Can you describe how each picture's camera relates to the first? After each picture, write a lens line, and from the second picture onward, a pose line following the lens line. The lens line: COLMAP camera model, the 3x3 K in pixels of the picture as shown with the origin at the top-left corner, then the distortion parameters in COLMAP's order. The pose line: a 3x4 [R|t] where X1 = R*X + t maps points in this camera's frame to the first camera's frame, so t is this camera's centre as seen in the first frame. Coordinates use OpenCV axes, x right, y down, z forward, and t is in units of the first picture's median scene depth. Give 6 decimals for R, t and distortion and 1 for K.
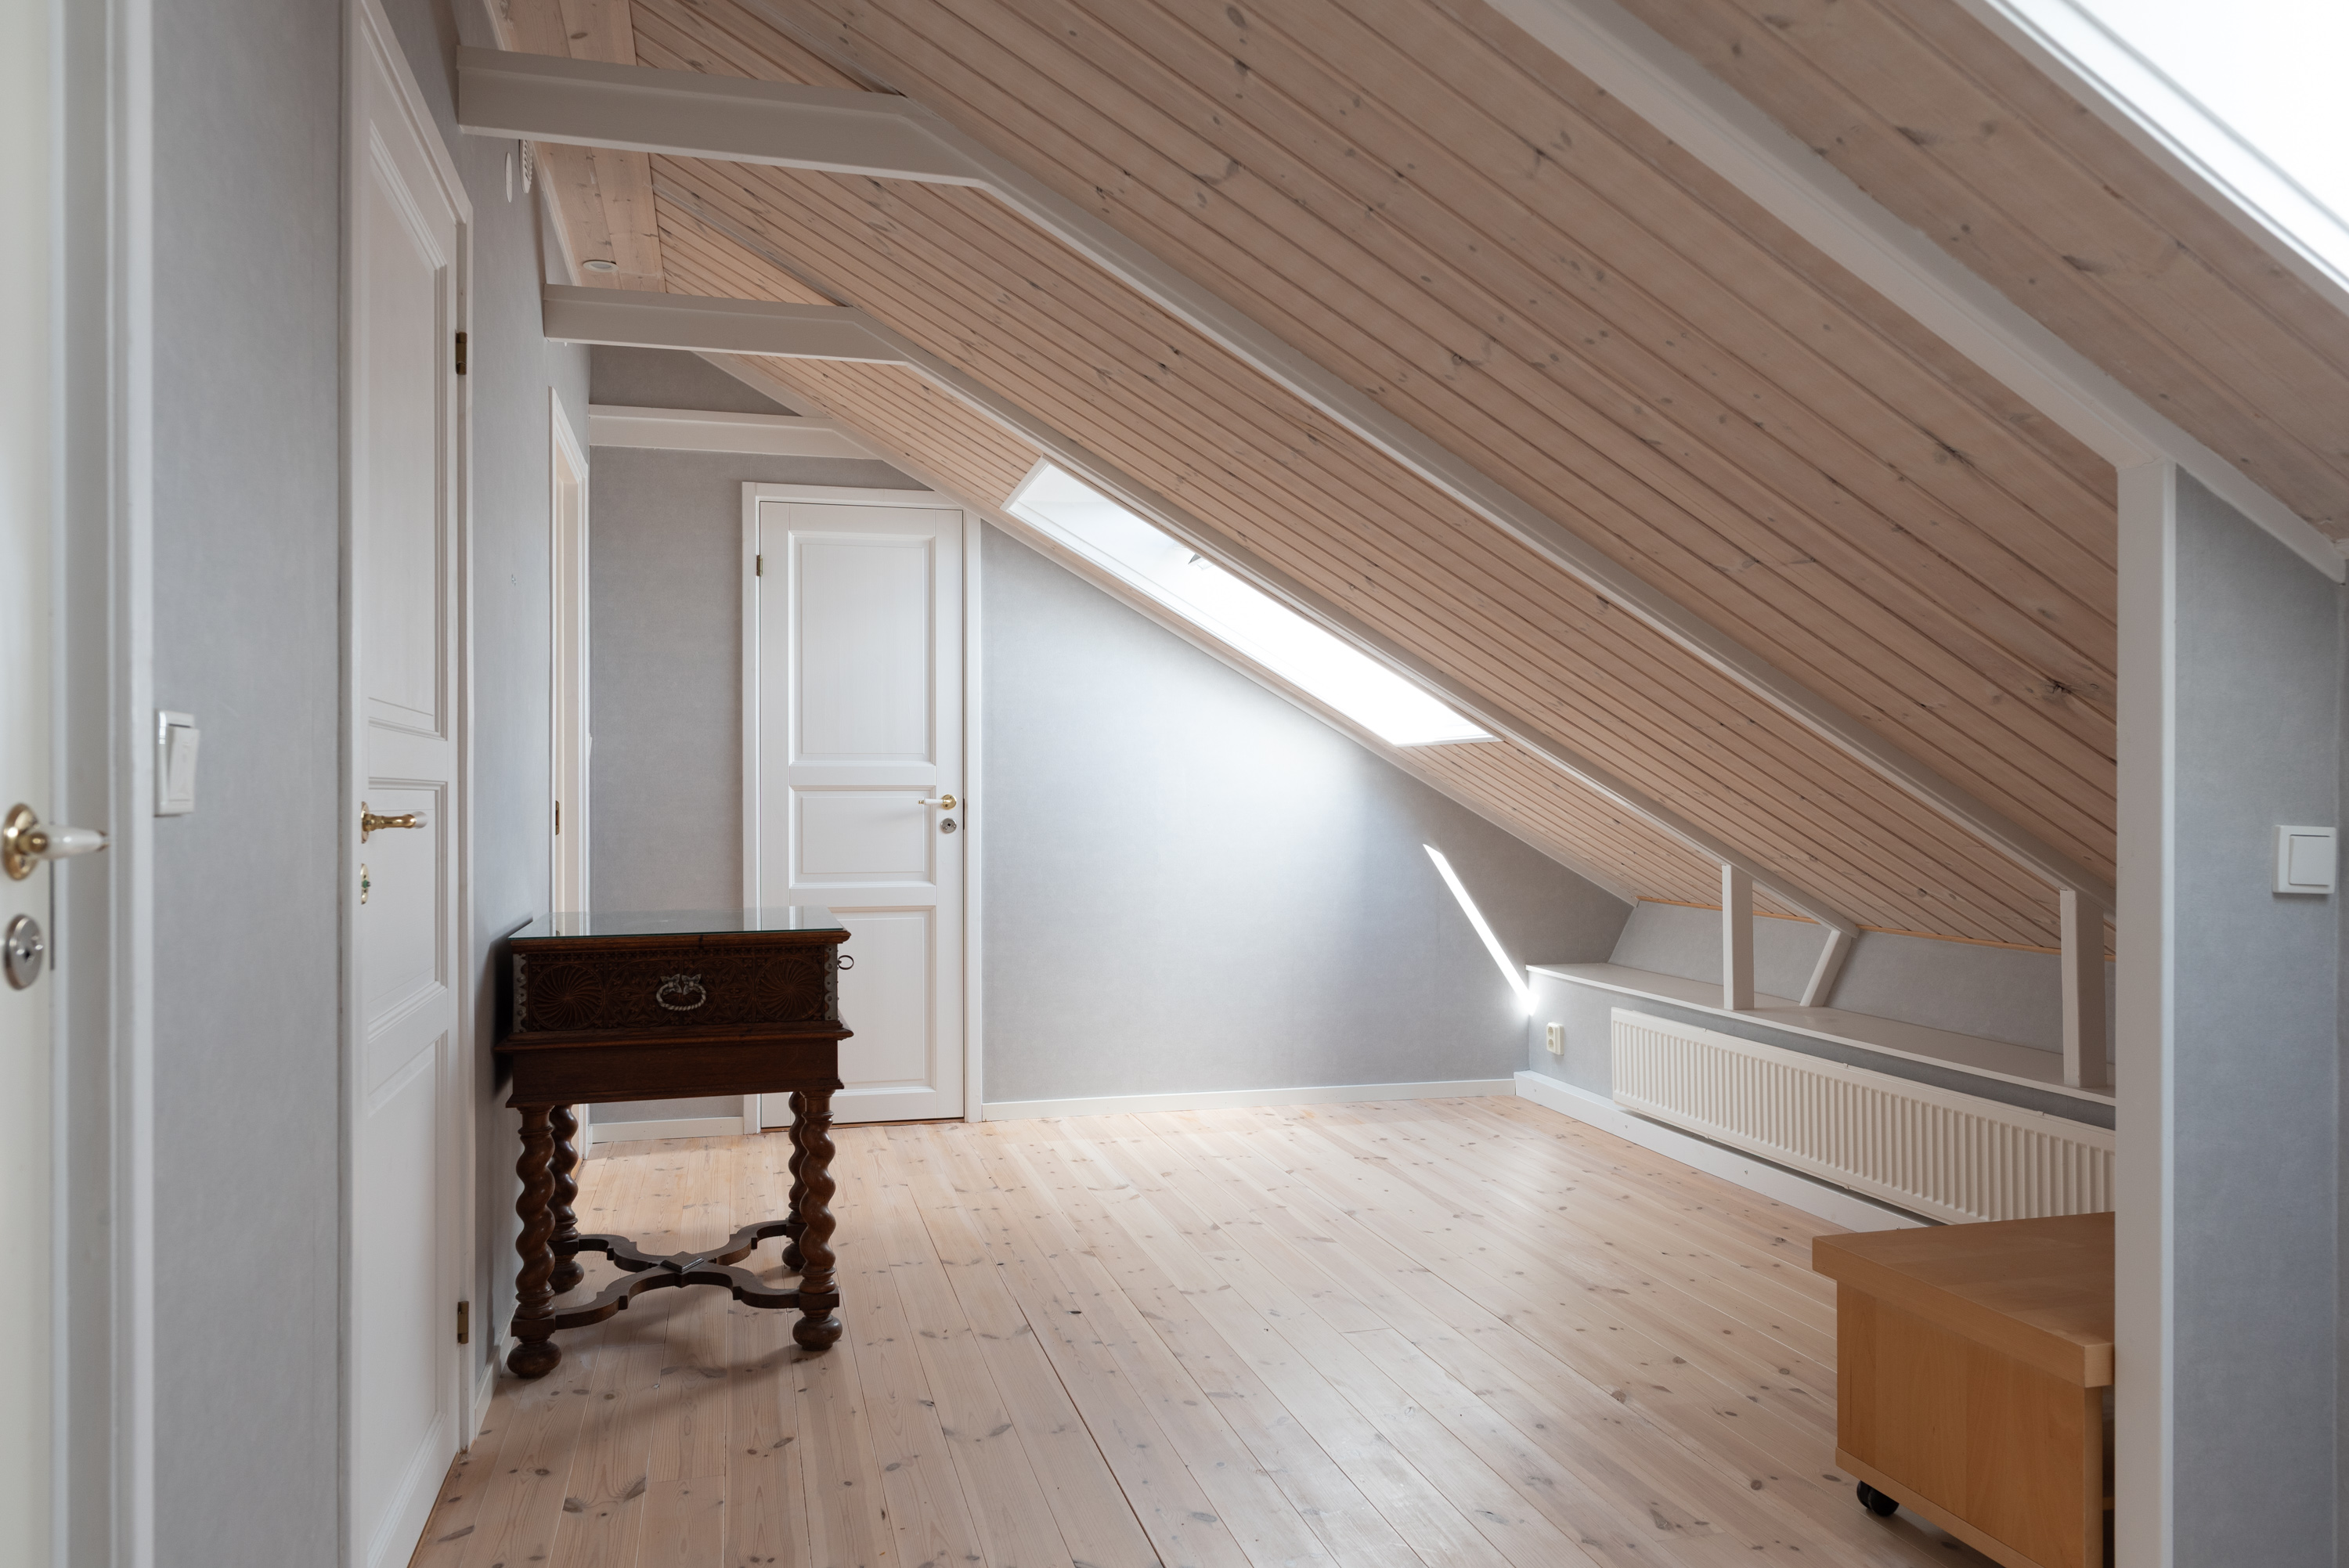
lens RADIAL K [[1606.7, 0, 1179.9], [0, 1606.7, 787.5], [0, 0, 1]] dist [0.008707, -0.004044]
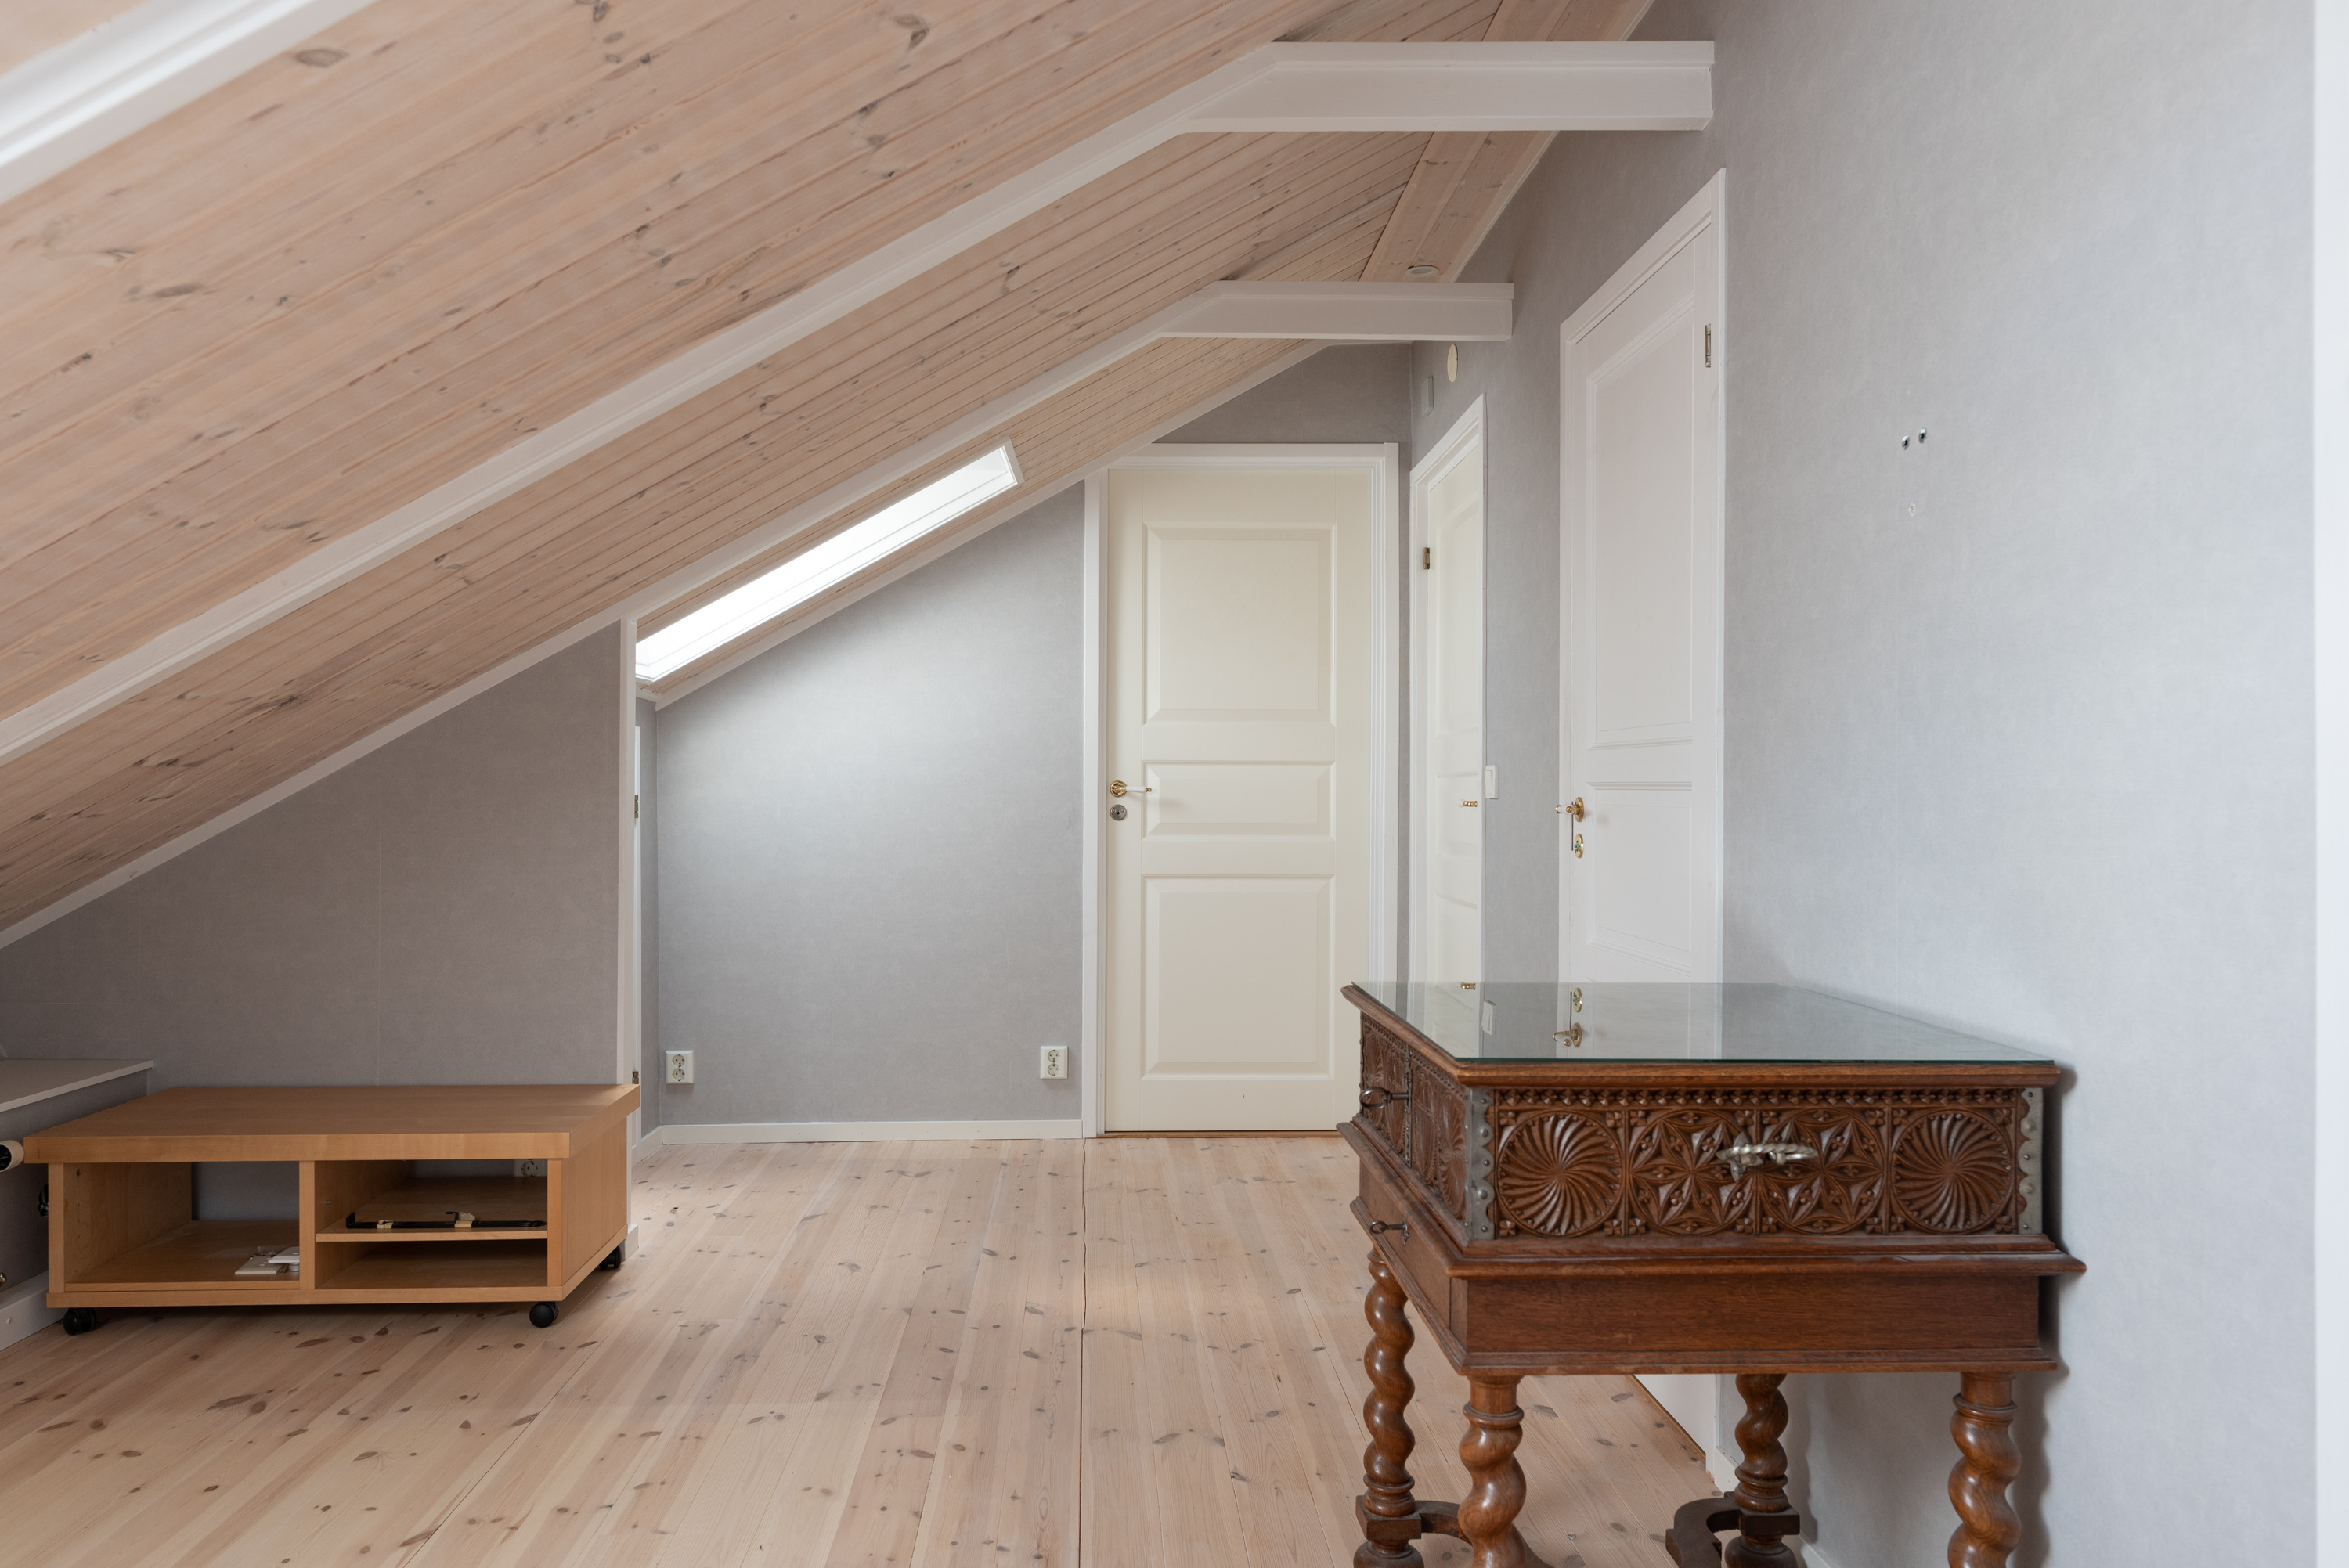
lens RADIAL K [[1606.7, 0, 1173.3], [0, 1606.7, 784.4], [0, 0, 1]] dist [0.008707, -0.004044]
pose [[-0.975856, -0.001086, 0.218413, -0.331585], [-0.002563, 0.999976, -0.006481, 0.005658], [-0.218401, -0.006884, -0.975835, 1.971732]]
